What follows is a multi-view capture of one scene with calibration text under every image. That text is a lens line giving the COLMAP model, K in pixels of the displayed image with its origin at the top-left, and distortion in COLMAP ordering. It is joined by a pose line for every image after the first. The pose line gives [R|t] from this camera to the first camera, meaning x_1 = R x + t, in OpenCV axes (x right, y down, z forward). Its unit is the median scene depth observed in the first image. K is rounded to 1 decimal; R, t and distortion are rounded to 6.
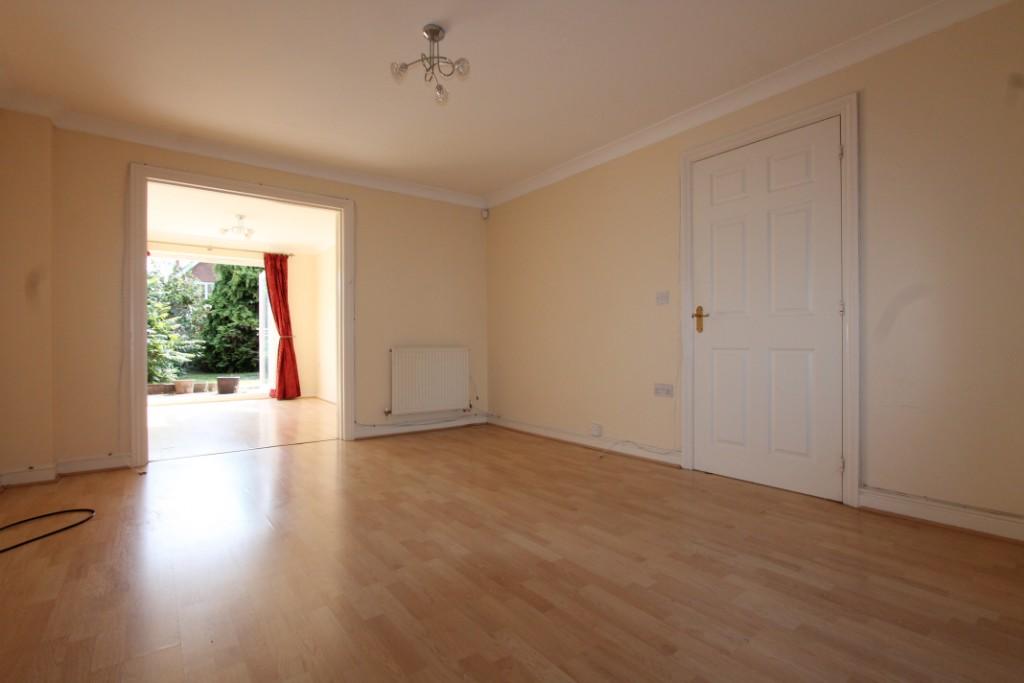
lens RADIAL K [[474.4, 0, 508.8], [0, 474.4, 341.0], [0, 0, 1]] dist [-0.016993, 0.000156]
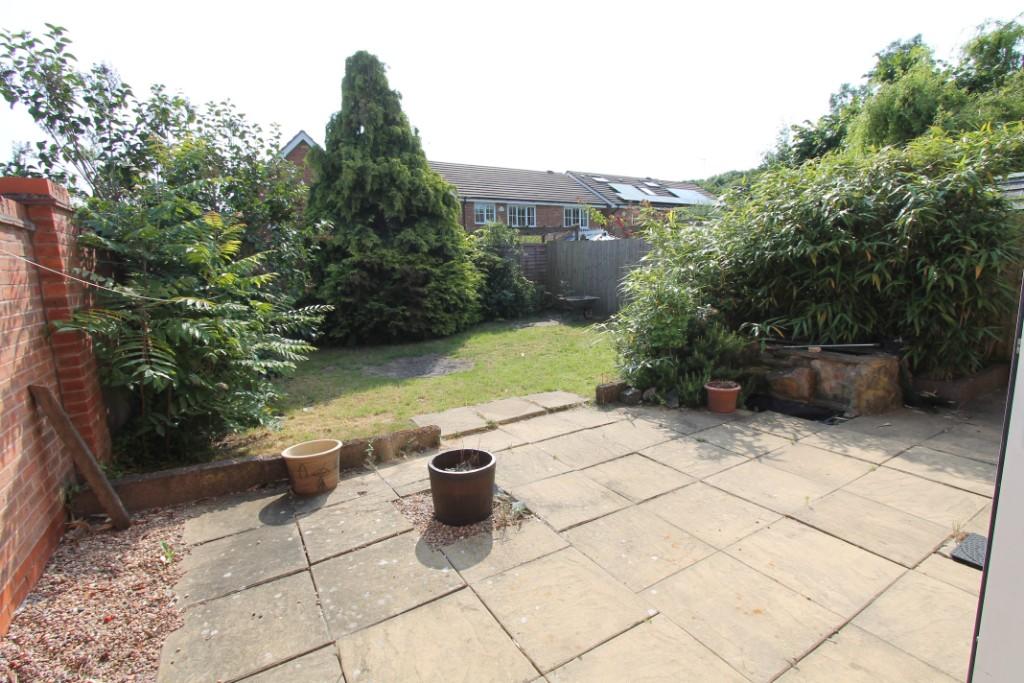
lens RADIAL K [[474.4, 0, 512.0], [0, 474.4, 342.2], [0, 0, 1]] dist [-0.016993, 0.000156]
pose [[0.993798, -0.003862, -0.111137, -0.340985], [0.022186, 0.986191, 0.164120, -0.027776], [0.108968, -0.165567, 0.980160, 0.466355]]
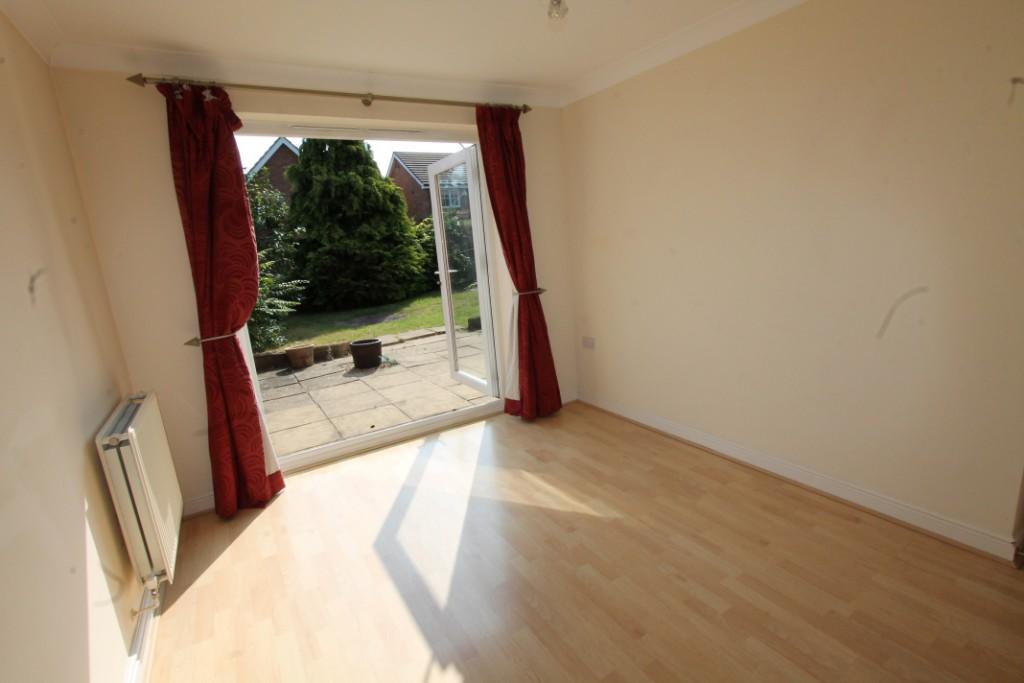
lens RADIAL K [[474.4, 0, 511.9], [0, 474.4, 346.6], [0, 0, 1]] dist [-0.016993, 0.000156]
pose [[0.992950, -0.049558, -0.107677, -0.207749], [0.072658, 0.972207, 0.222562, -0.030368], [0.093654, -0.228816, 0.968954, 0.245778]]
